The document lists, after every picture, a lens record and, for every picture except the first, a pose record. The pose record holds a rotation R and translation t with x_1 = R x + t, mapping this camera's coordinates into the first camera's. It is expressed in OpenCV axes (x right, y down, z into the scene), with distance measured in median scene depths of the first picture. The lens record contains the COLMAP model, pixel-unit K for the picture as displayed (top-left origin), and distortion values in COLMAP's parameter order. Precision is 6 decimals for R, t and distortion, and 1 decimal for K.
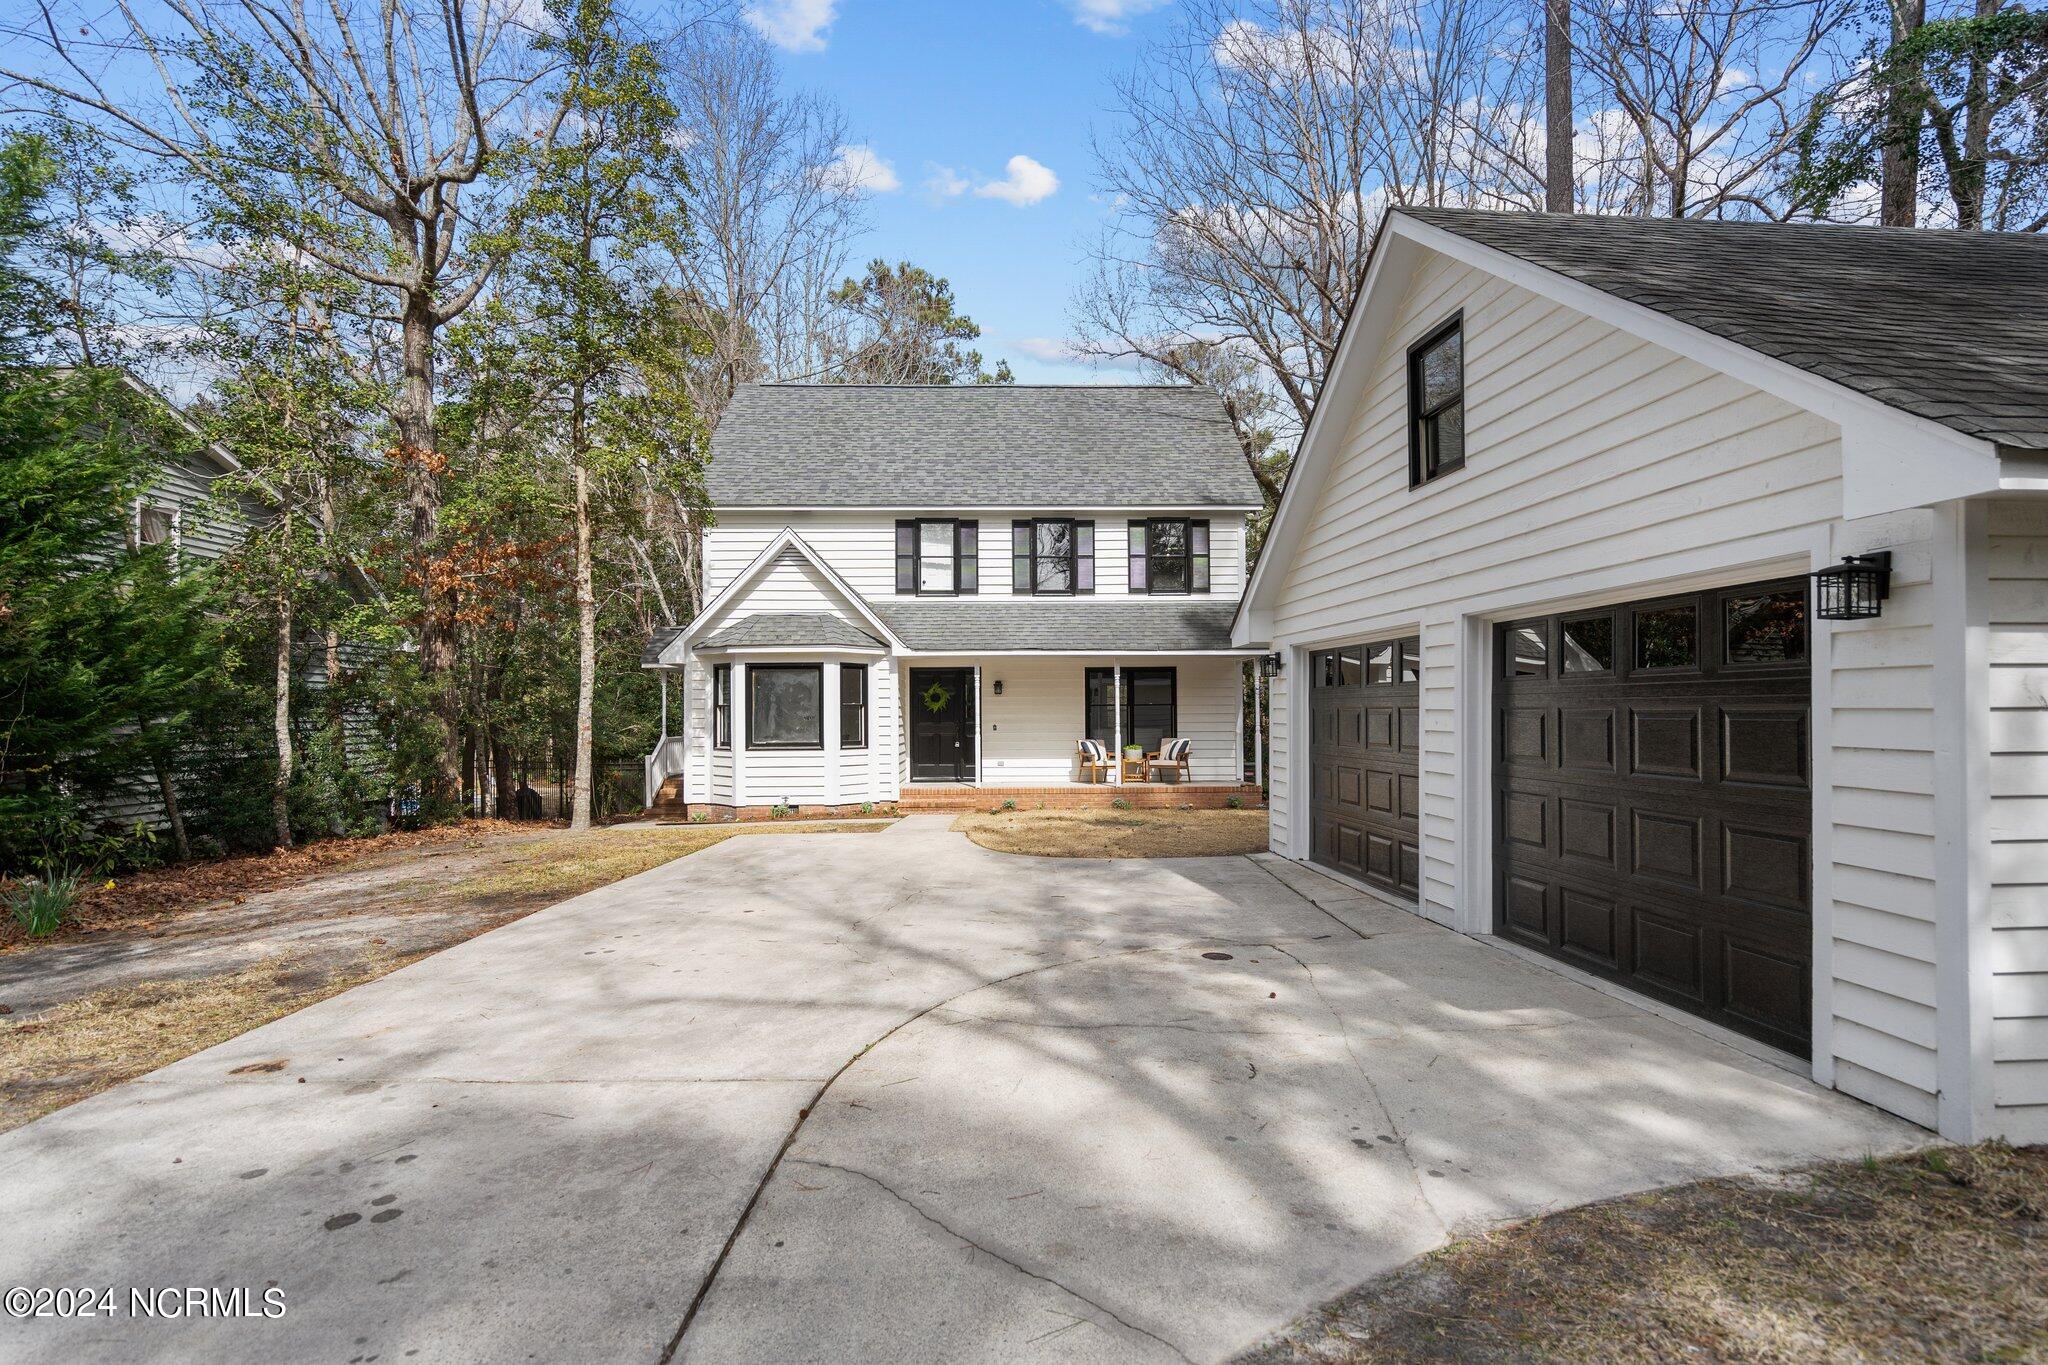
lens RADIAL K [[1012.5, 0, 1018.4], [0, 1012.5, 686.7], [0, 0, 1]] dist [-0.003163, 0.000266]
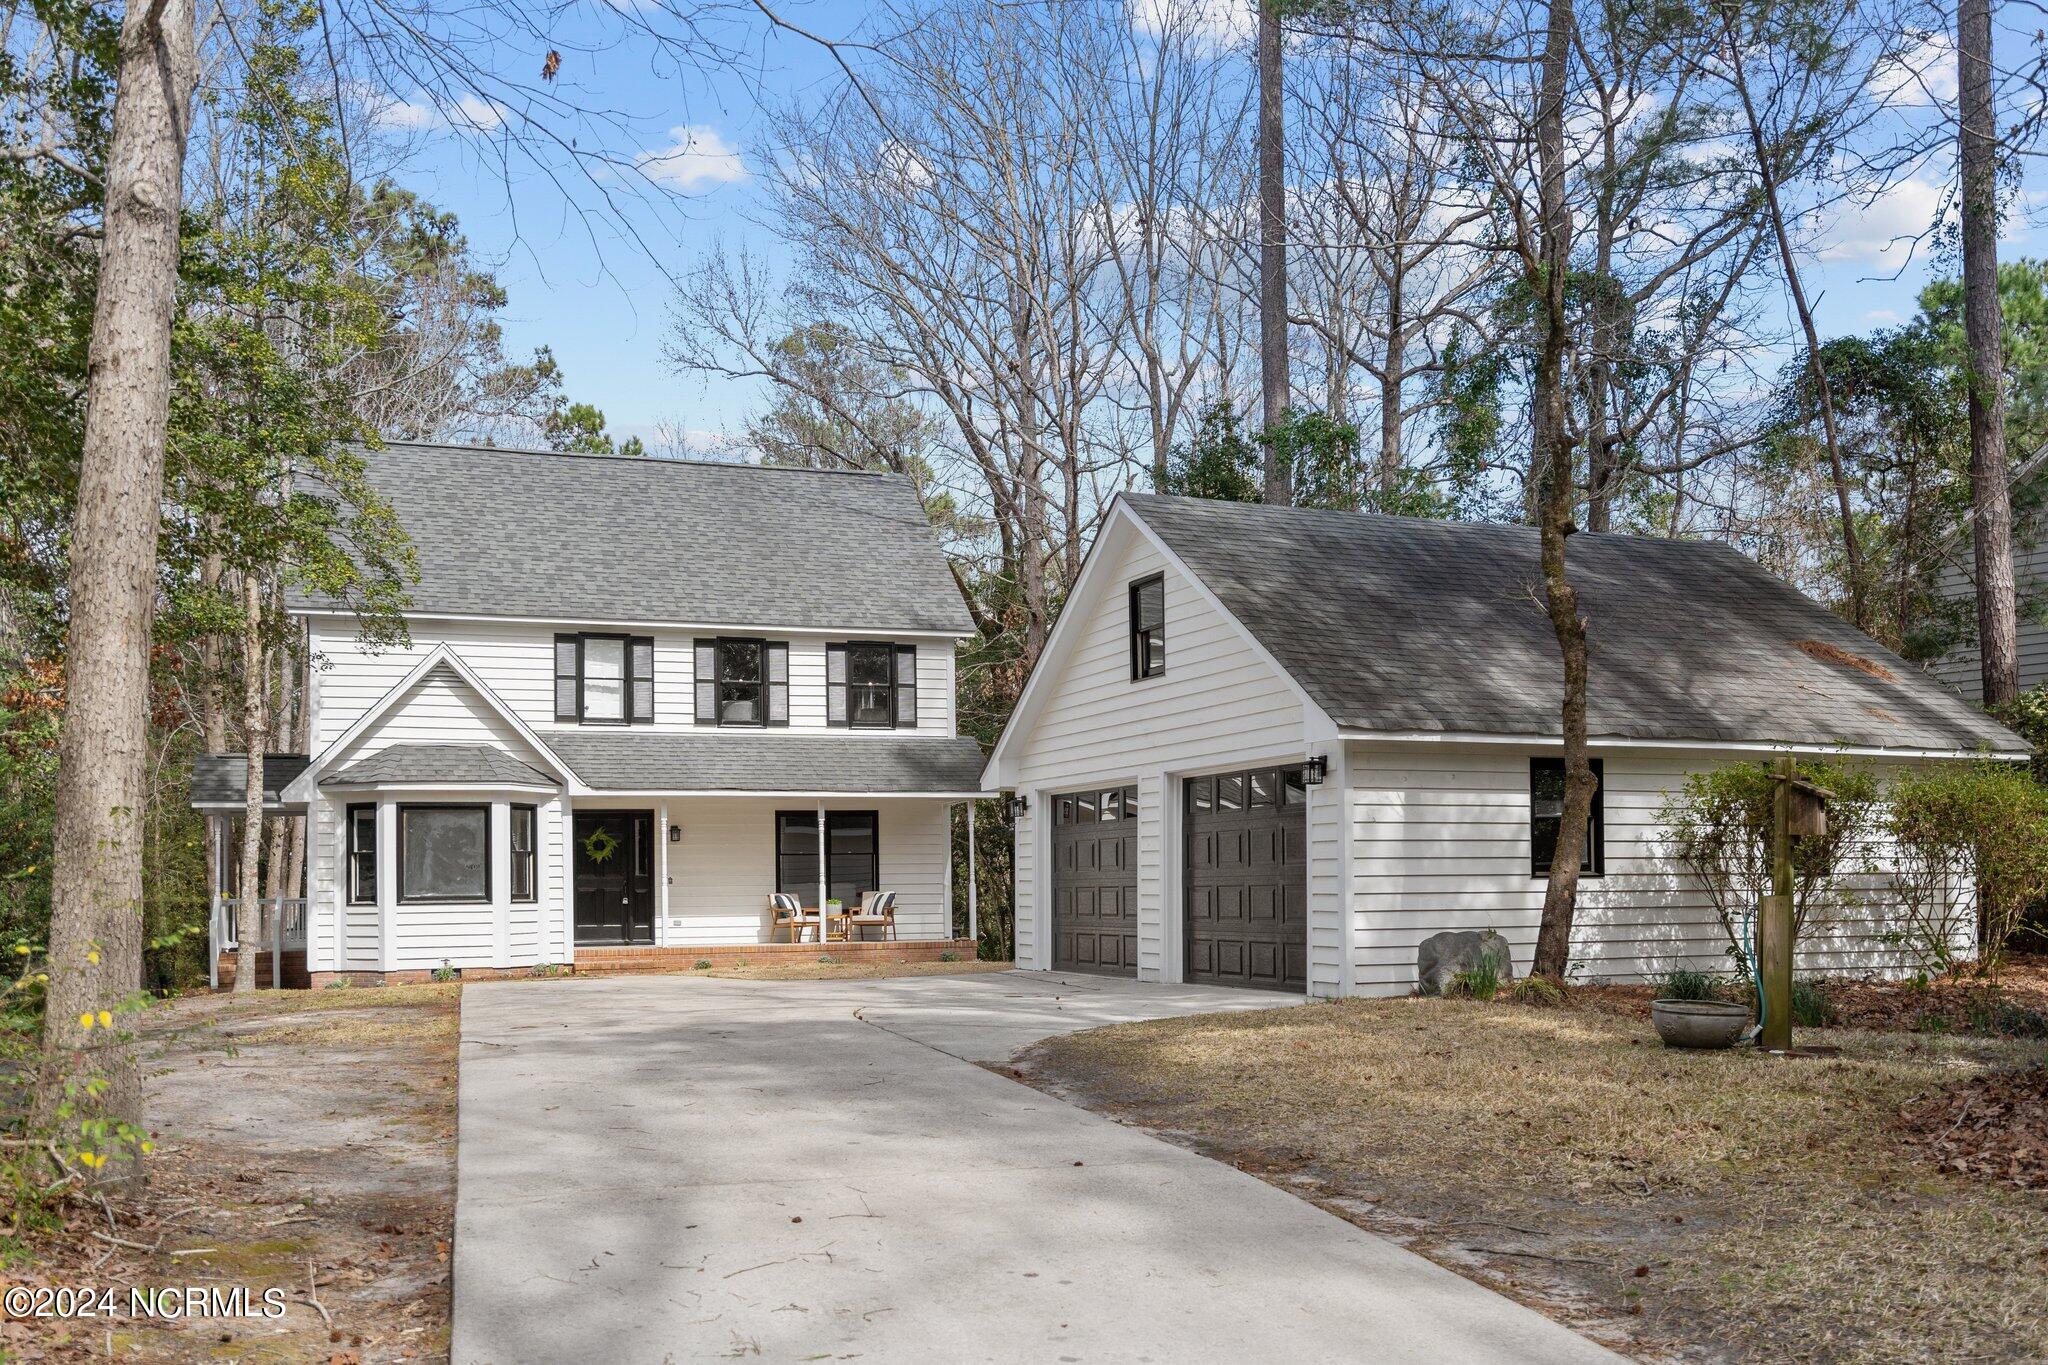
lens RADIAL K [[1785.5, 0, 1011.2], [0, 1785.5, 828.1], [0, 0, 1]] dist [0.005739, -0.007886]
pose [[0.952858, 0.003159, 0.303401, -0.224905], [0.000934, 0.999911, -0.013345, 0.018208], [-0.303416, 0.012999, 0.952770, -0.562953]]
